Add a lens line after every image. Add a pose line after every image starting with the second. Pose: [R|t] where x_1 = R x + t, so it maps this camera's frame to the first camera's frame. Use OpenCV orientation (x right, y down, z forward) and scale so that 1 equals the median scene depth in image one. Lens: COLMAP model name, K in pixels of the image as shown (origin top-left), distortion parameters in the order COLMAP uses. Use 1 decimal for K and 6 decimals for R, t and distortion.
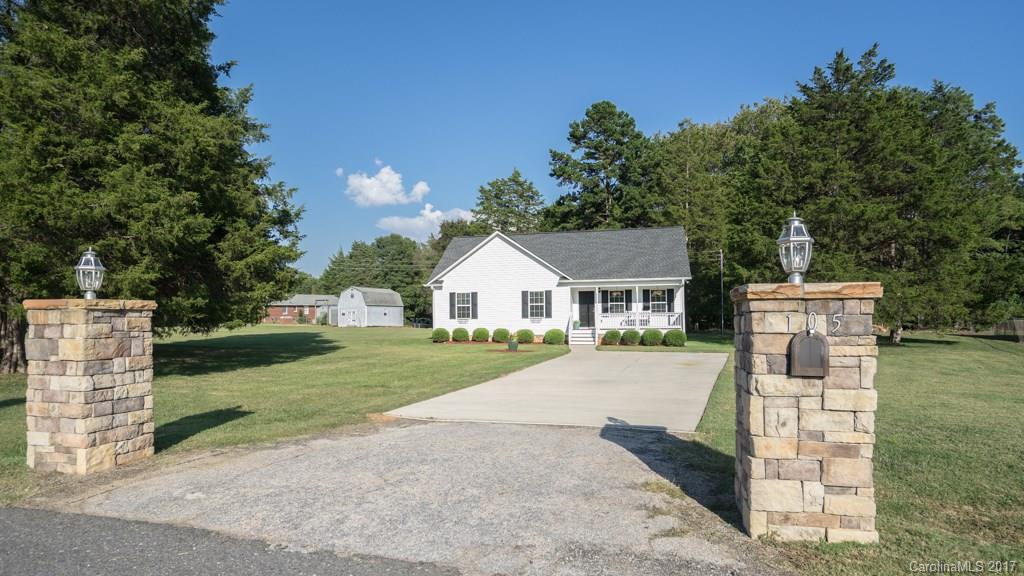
lens RADIAL K [[525.5, 0, 511.3], [0, 525.5, 298.6], [0, 0, 1]] dist [-0.002430, 0.000043]
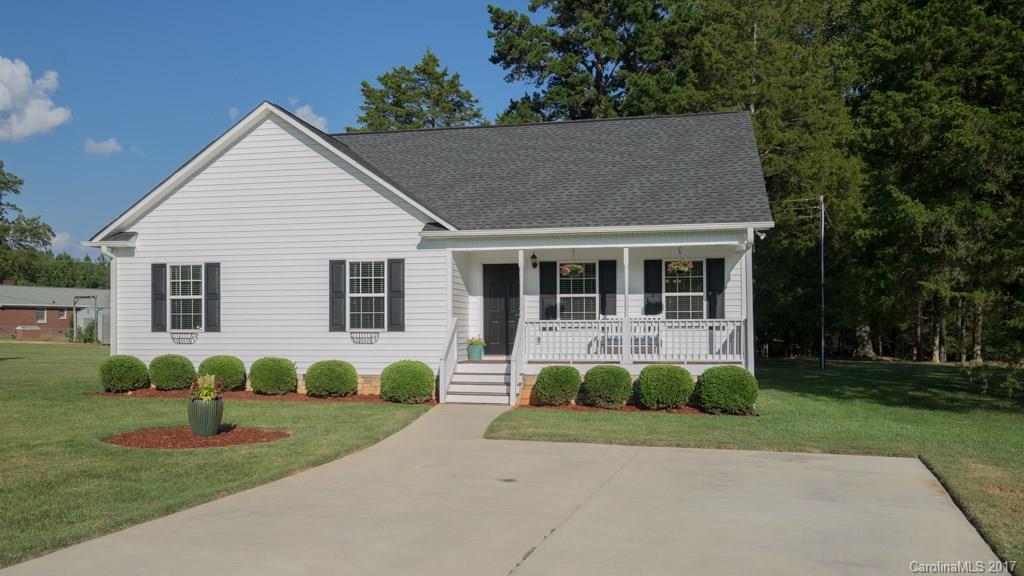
lens RADIAL K [[763.1, 0, 503.2], [0, 763.1, 310.4], [0, 0, 1]] dist [0.033668, 0.000280]
pose [[0.999755, 0.009767, 0.019854, 0.134506], [-0.009893, 0.999932, 0.006249, 0.017181], [-0.019791, -0.006444, 0.999783, 0.436090]]
